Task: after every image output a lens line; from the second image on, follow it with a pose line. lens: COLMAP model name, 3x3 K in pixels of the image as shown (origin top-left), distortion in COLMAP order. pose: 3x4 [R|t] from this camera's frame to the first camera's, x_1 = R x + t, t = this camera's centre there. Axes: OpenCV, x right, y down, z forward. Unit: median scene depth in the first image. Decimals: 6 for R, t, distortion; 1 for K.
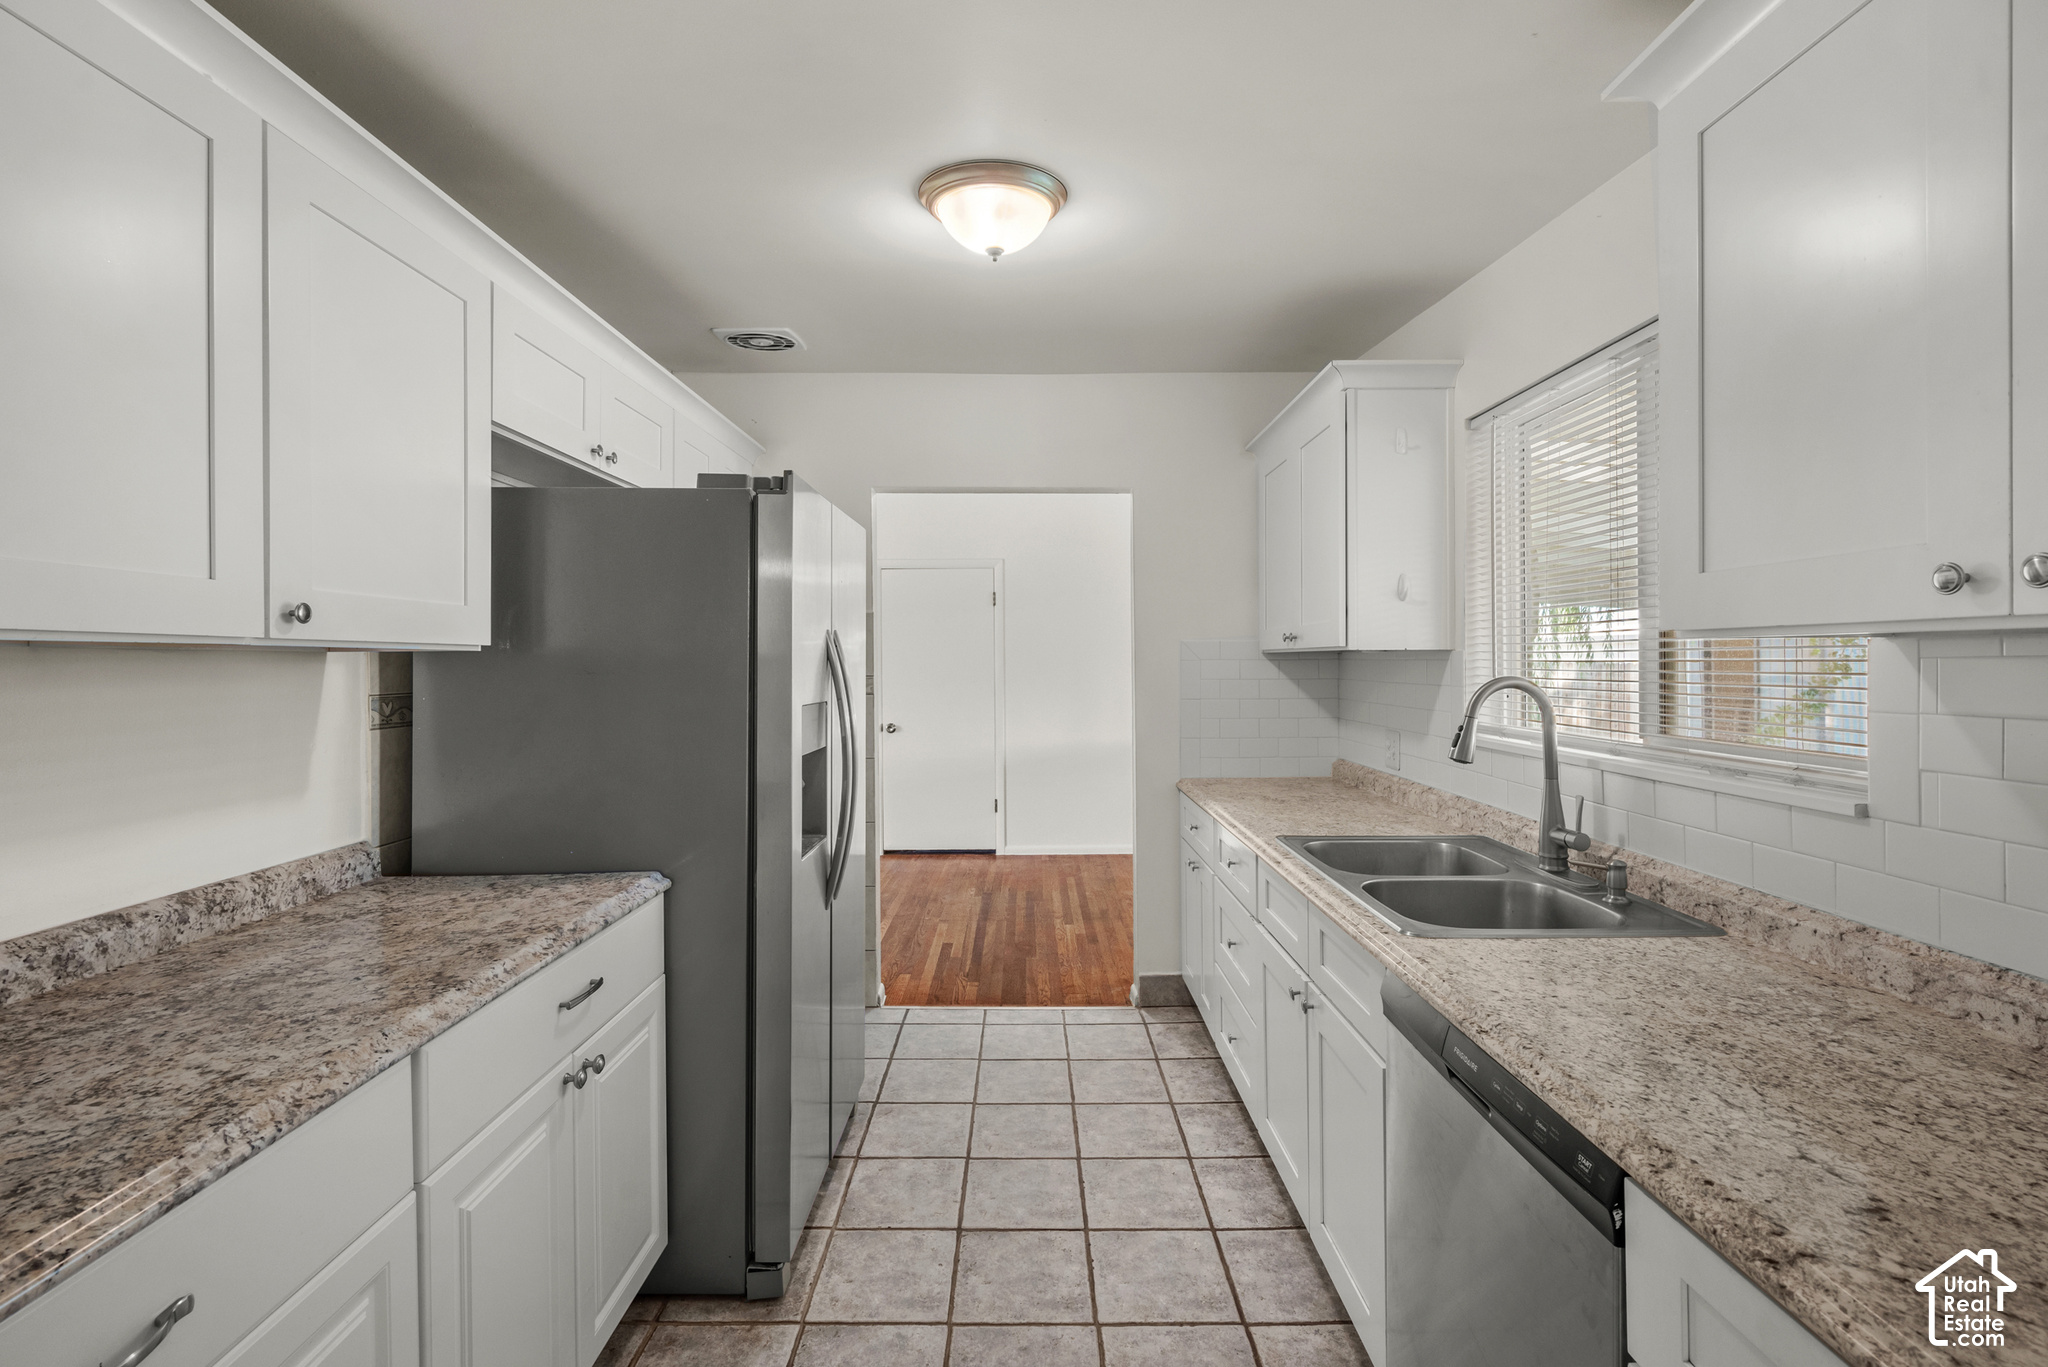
lens RADIAL K [[862.0, 0, 1006.0], [0, 862.0, 673.1], [0, 0, 1]] dist [-0.002312, -0.000028]
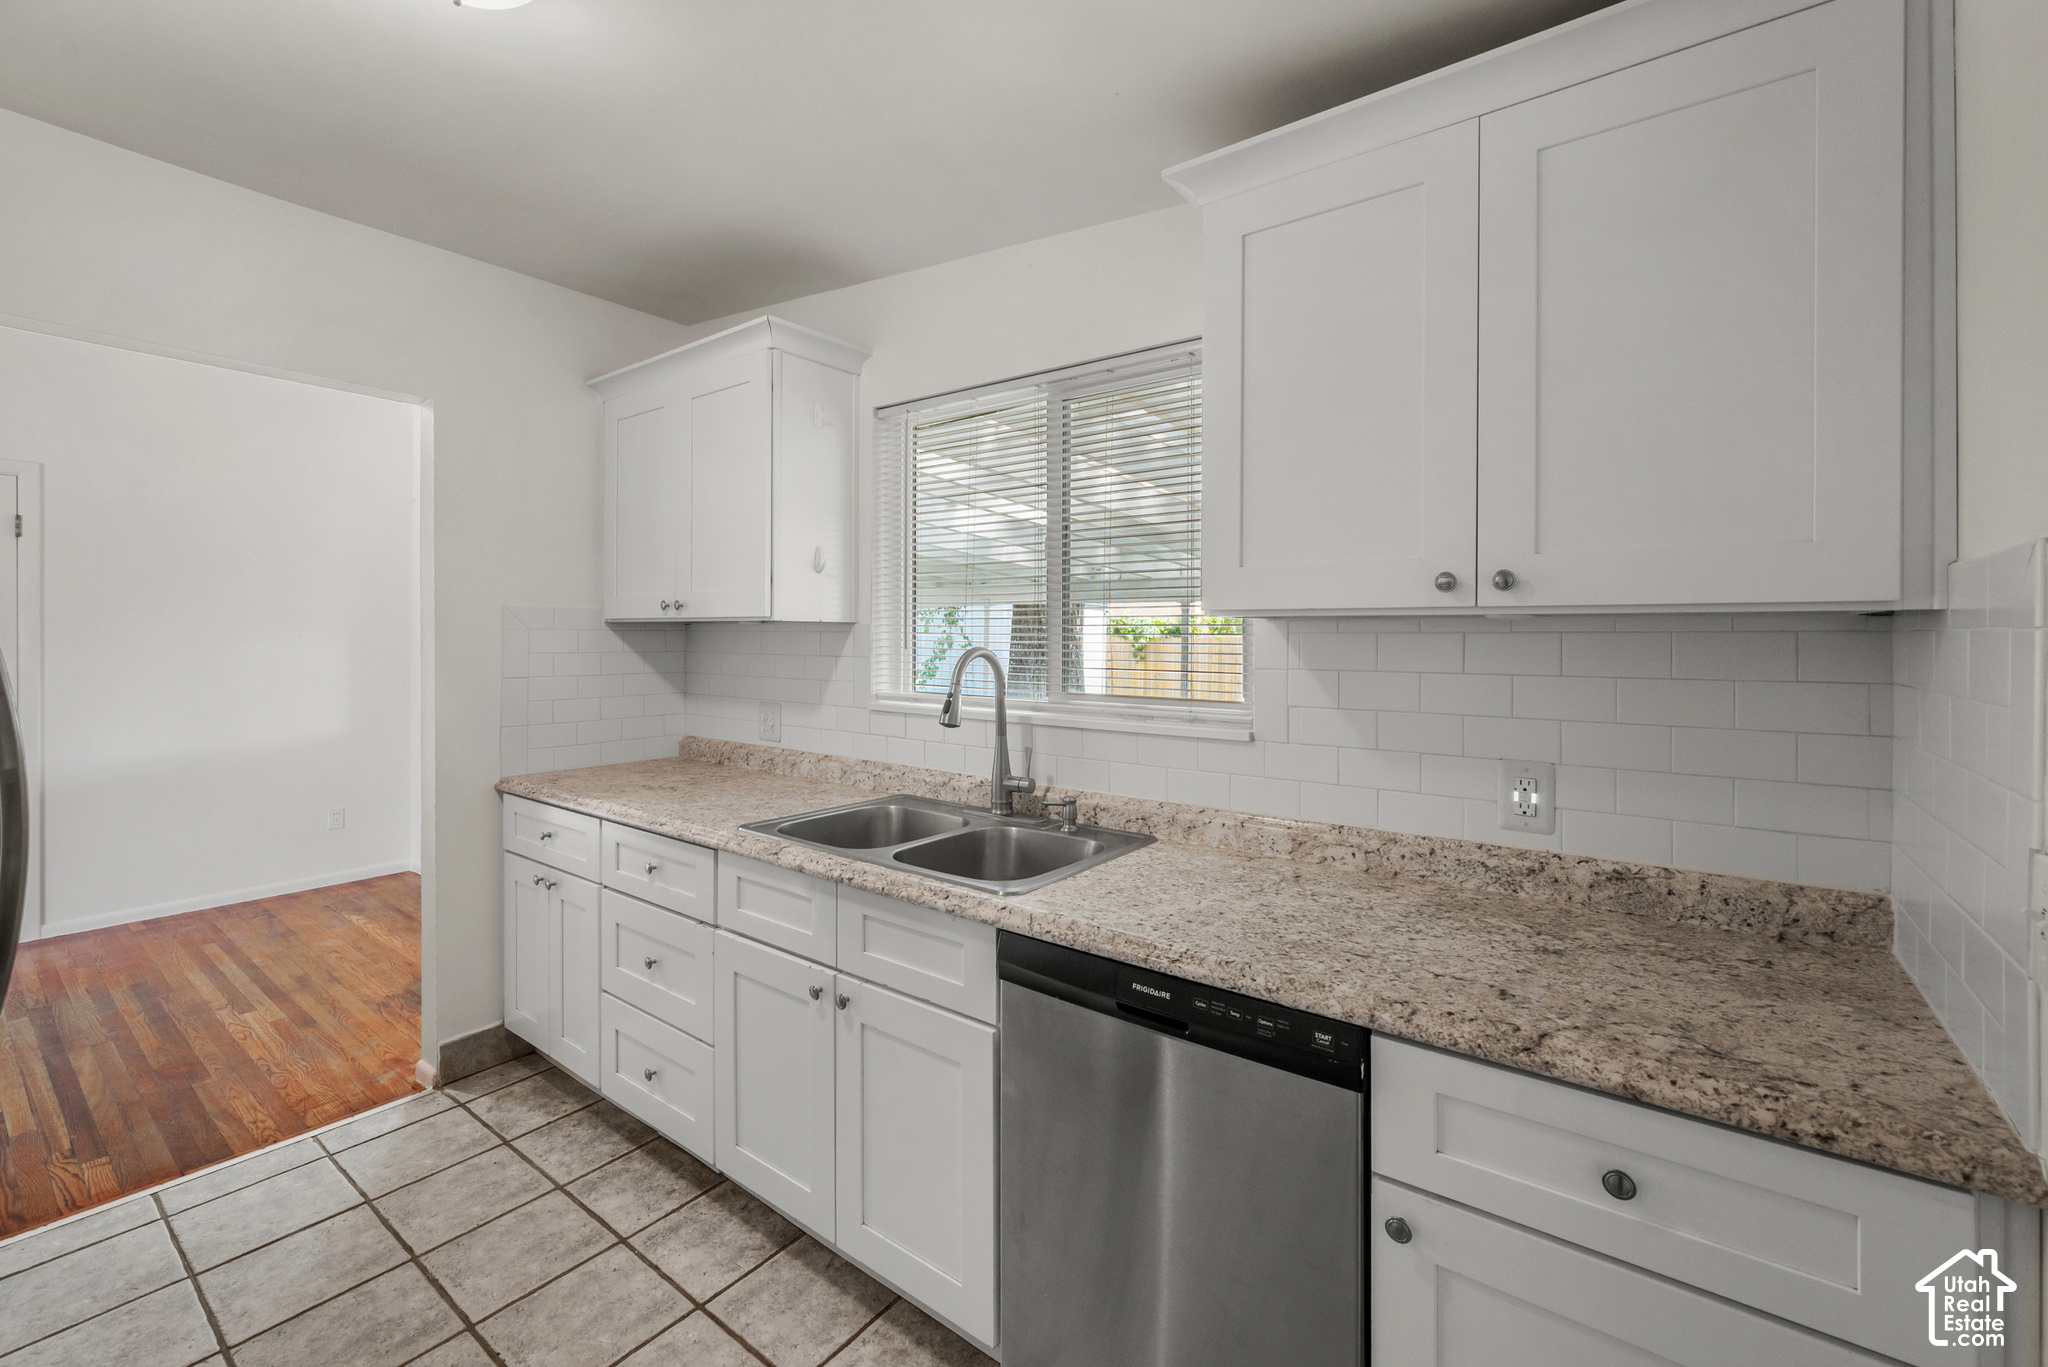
lens RADIAL K [[862.0, 0, 991.0], [0, 862.0, 642.3], [0, 0, 1]] dist [-0.002312, -0.000028]
pose [[0.611211, -0.001455, 0.791466, -0.233403], [0.004456, 0.999989, -0.001603, -0.000170], [-0.791455, 0.004507, 0.611211, 0.240466]]
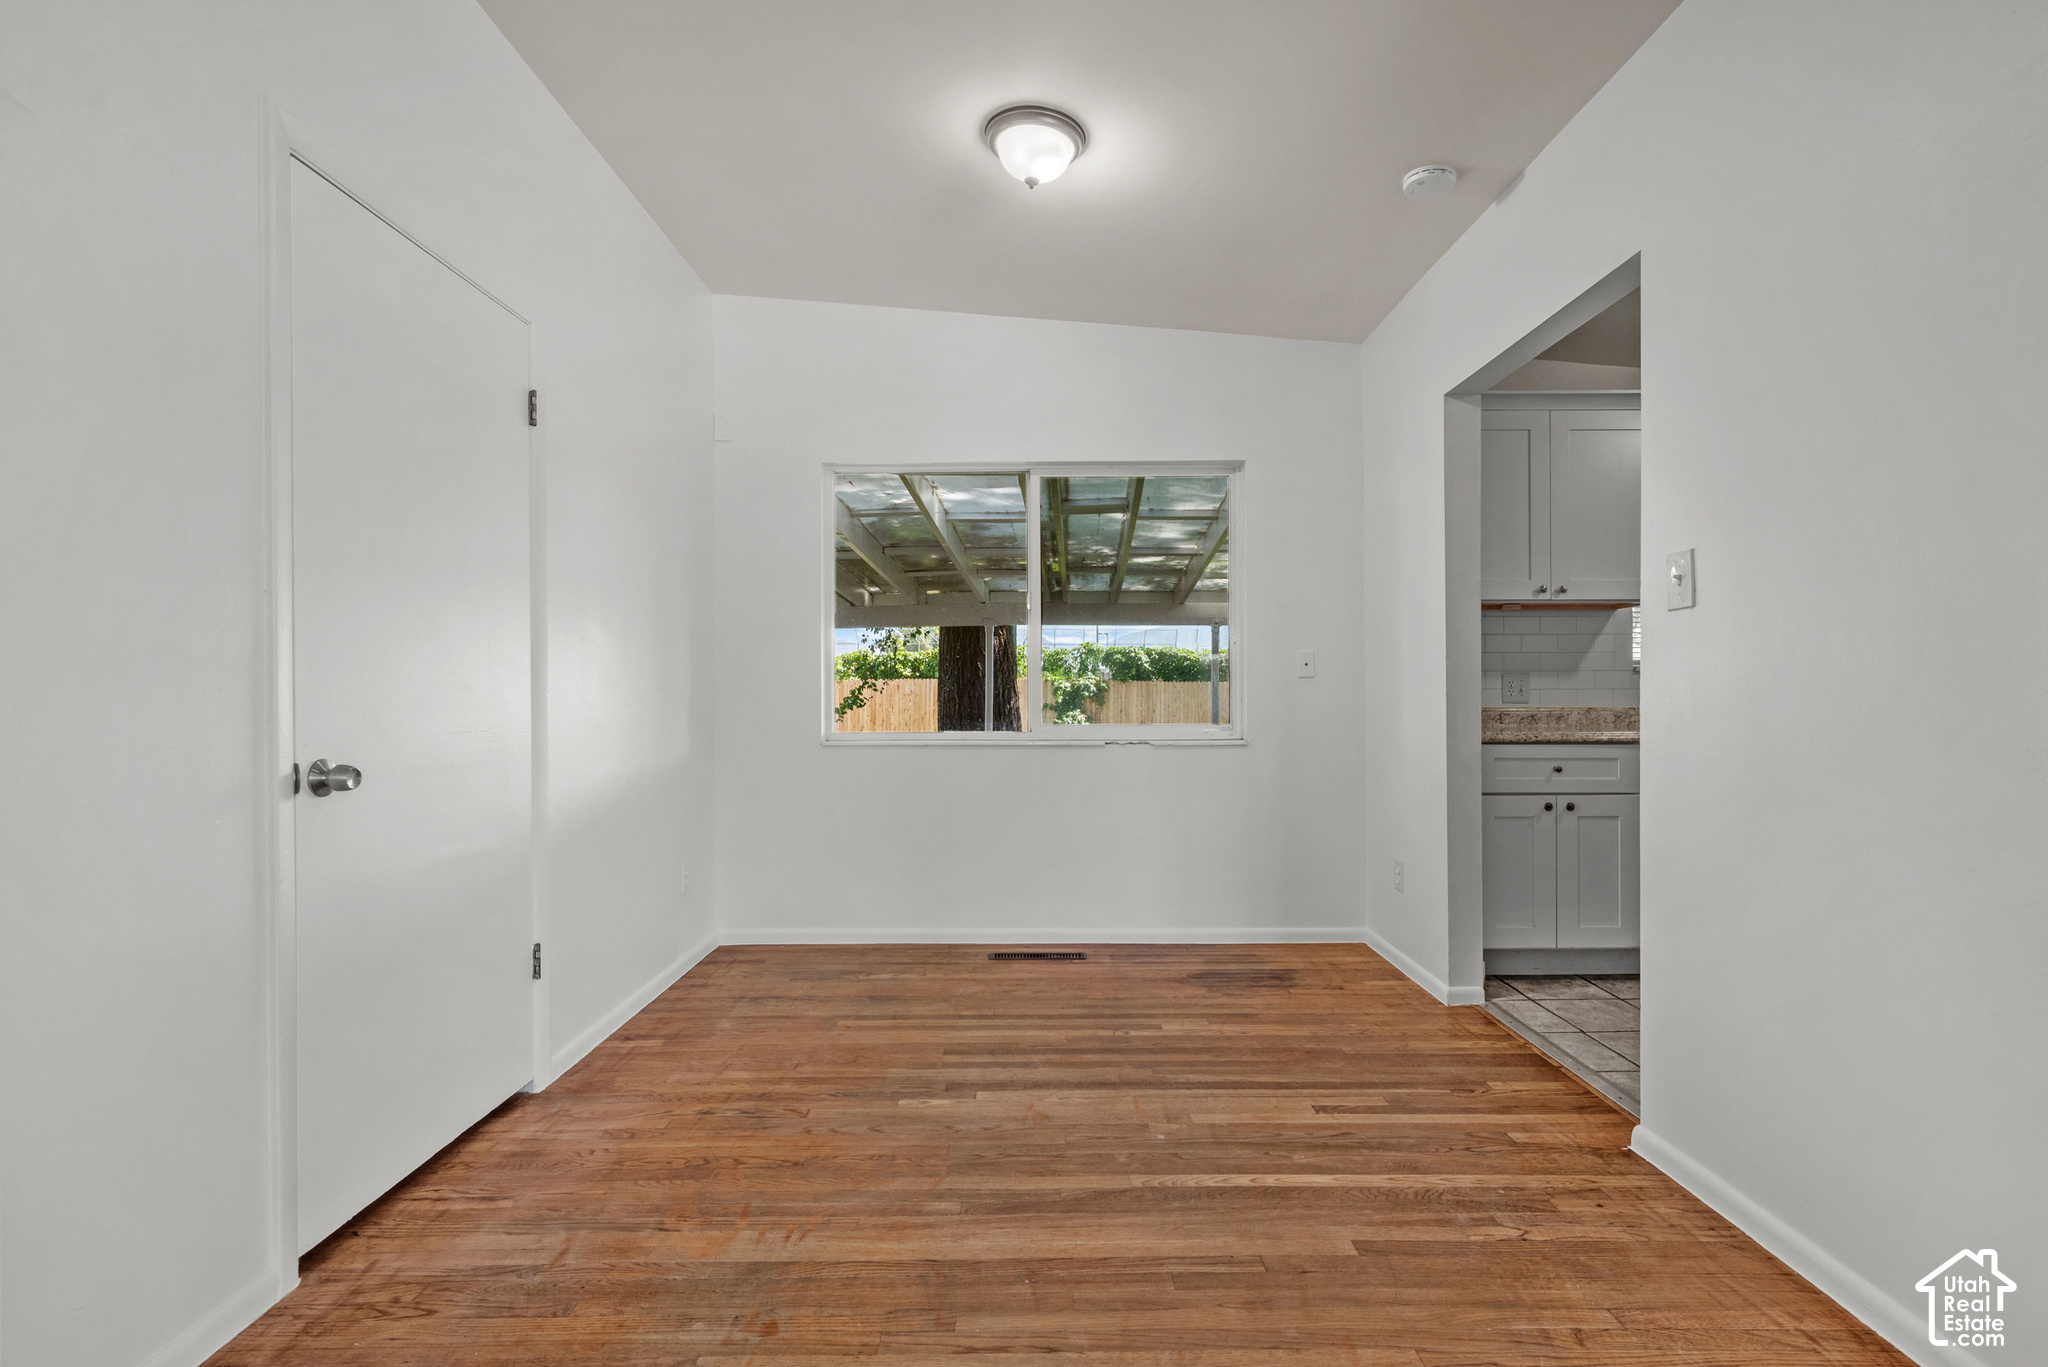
lens RADIAL K [[969.6, 0, 1033.1], [0, 969.6, 692.3], [0, 0, 1]] dist [0.014404, 0.000158]
pose [[-0.013023, 0.002913, 0.999911, -0.928529], [0.016333, 0.999863, -0.002701, 0.078509], [-0.999782, 0.016297, -0.013069, 1.605086]]
